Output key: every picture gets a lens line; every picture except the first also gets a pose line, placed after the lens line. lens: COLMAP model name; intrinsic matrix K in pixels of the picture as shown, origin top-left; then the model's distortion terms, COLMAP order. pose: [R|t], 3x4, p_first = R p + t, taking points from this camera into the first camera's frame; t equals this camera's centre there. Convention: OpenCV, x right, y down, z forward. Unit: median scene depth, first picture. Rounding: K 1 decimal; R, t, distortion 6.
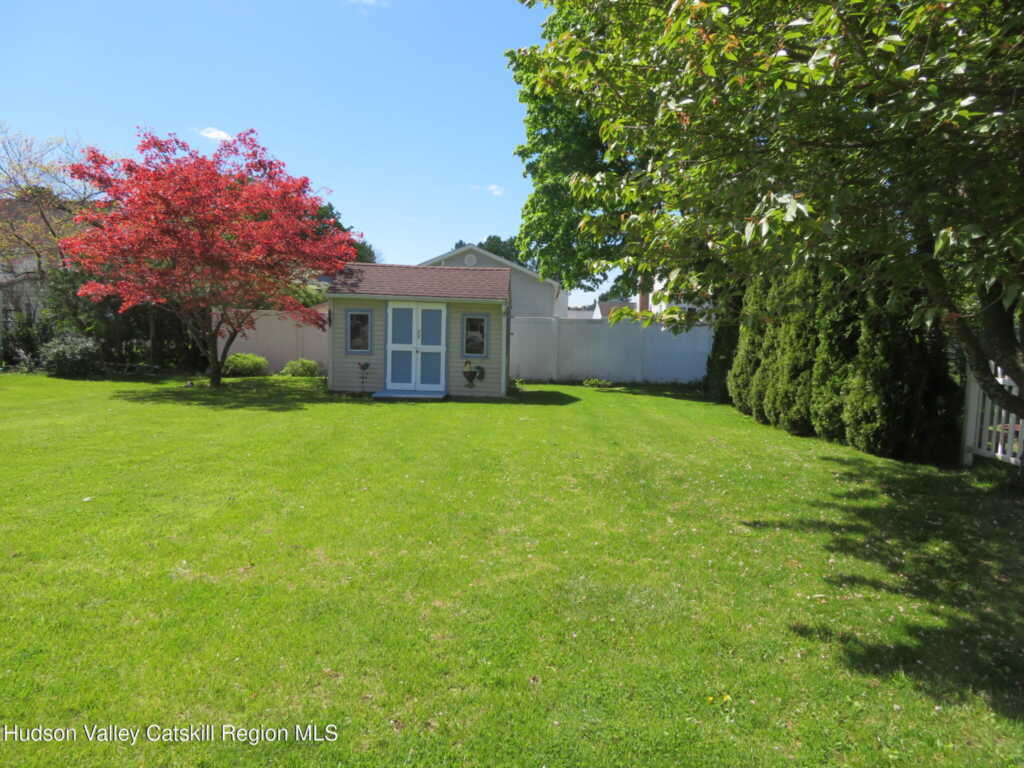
lens RADIAL K [[746.2, 0, 503.3], [0, 746.2, 387.0], [0, 0, 1]] dist [-0.000555, -0.002598]
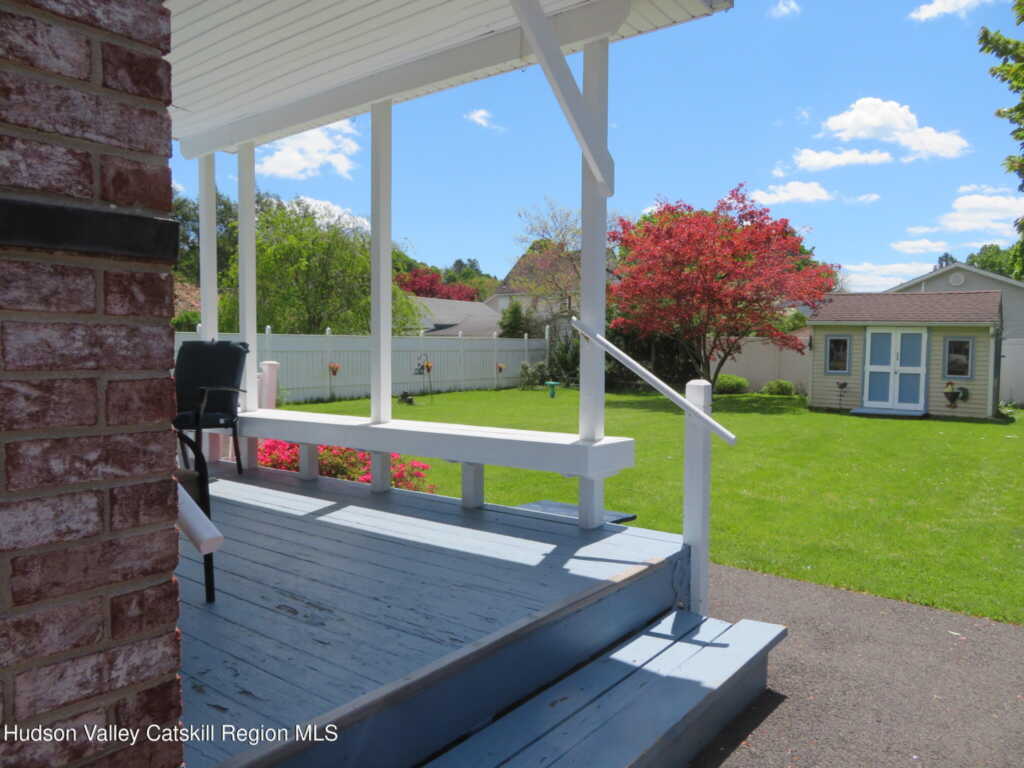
lens RADIAL K [[746.2, 0, 505.2], [0, 746.2, 384.0], [0, 0, 1]] dist [-0.000555, -0.002598]
pose [[0.831628, 0.013516, -0.555168, 0.013896], [-0.035397, 0.998961, -0.028703, 0.019136], [0.554203, 0.043521, 0.831243, -0.199151]]
